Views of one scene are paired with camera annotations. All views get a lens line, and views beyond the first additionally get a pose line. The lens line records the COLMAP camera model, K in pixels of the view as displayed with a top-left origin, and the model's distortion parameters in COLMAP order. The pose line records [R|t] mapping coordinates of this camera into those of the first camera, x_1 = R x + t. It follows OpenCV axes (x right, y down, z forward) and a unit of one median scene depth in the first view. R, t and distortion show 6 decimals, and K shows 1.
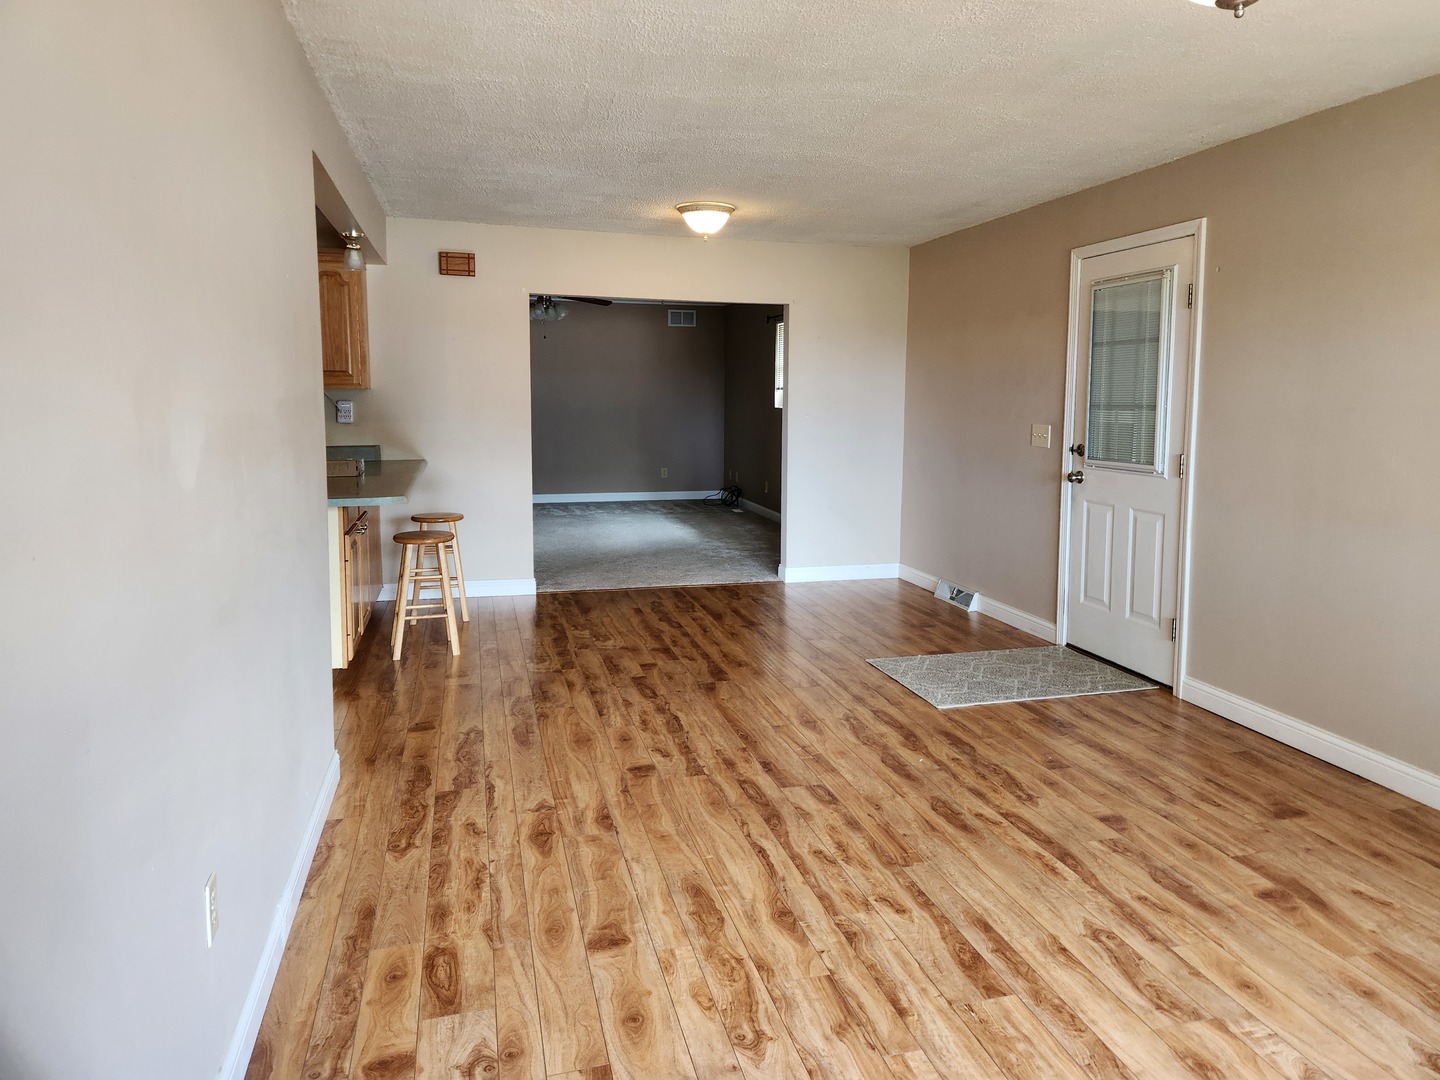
lens RADIAL K [[966.7, 0, 741.8], [0, 966.7, 484.1], [0, 0, 1]] dist [0.064339, -0.064332]
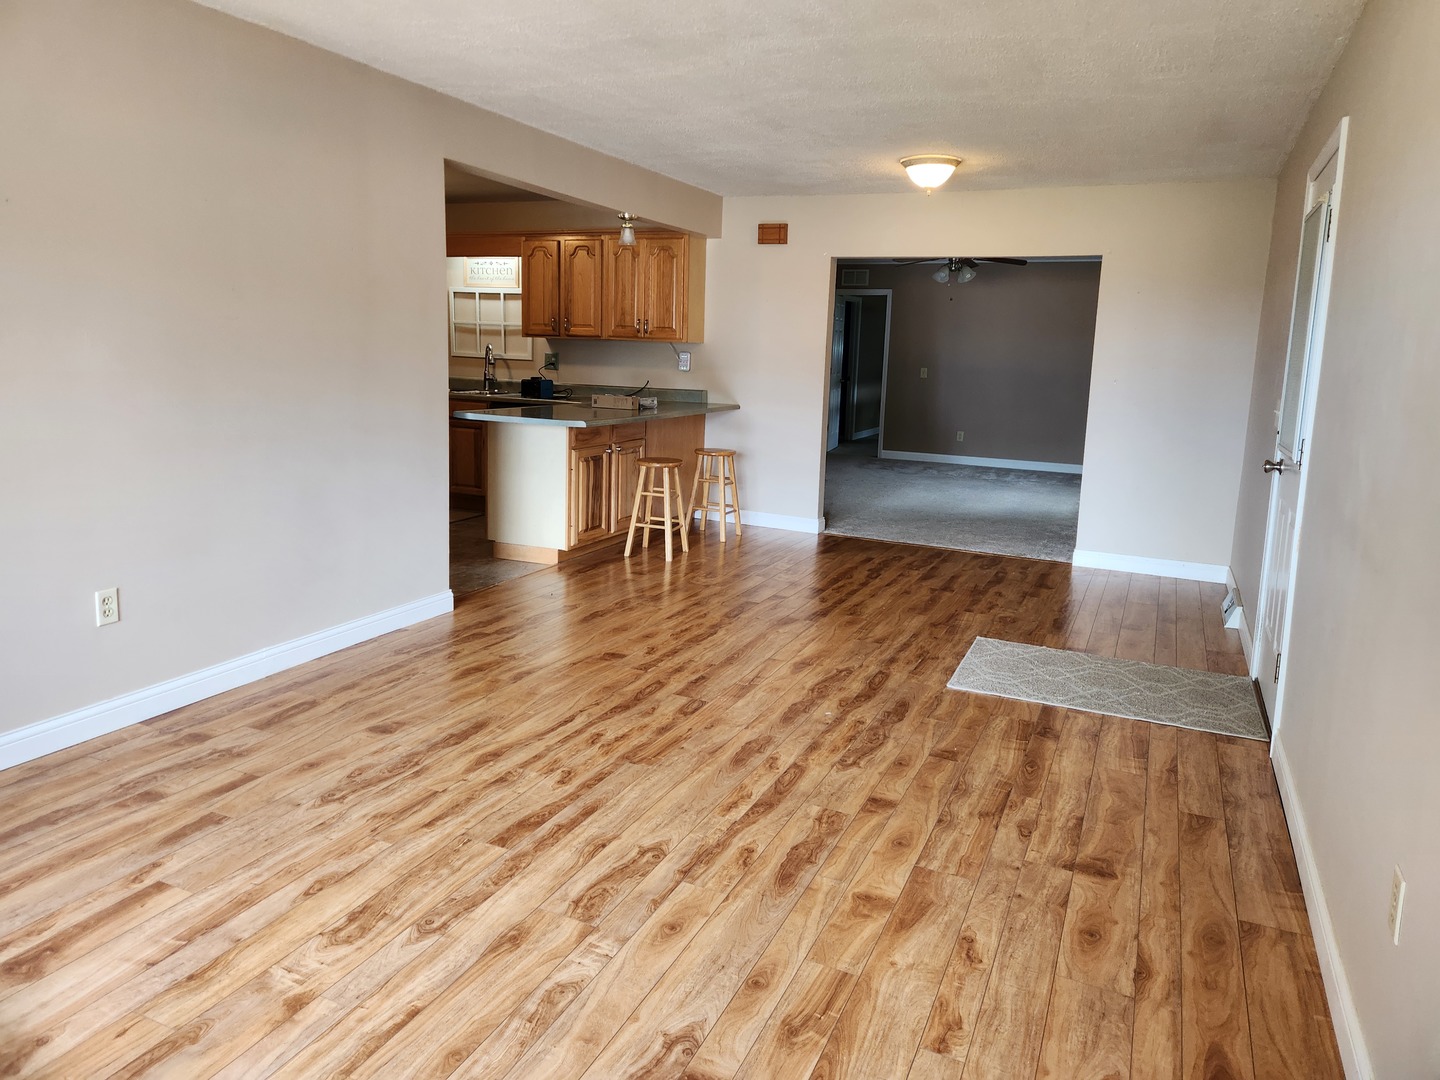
lens RADIAL K [[966.7, 0, 741.8], [0, 966.7, 484.1], [0, 0, 1]] dist [0.064339, -0.064332]
pose [[0.772022, 0.111489, -0.625741, 0.801474], [-0.094655, 0.993684, 0.060263, -0.001432], [0.628508, 0.012706, 0.777700, 0.188257]]
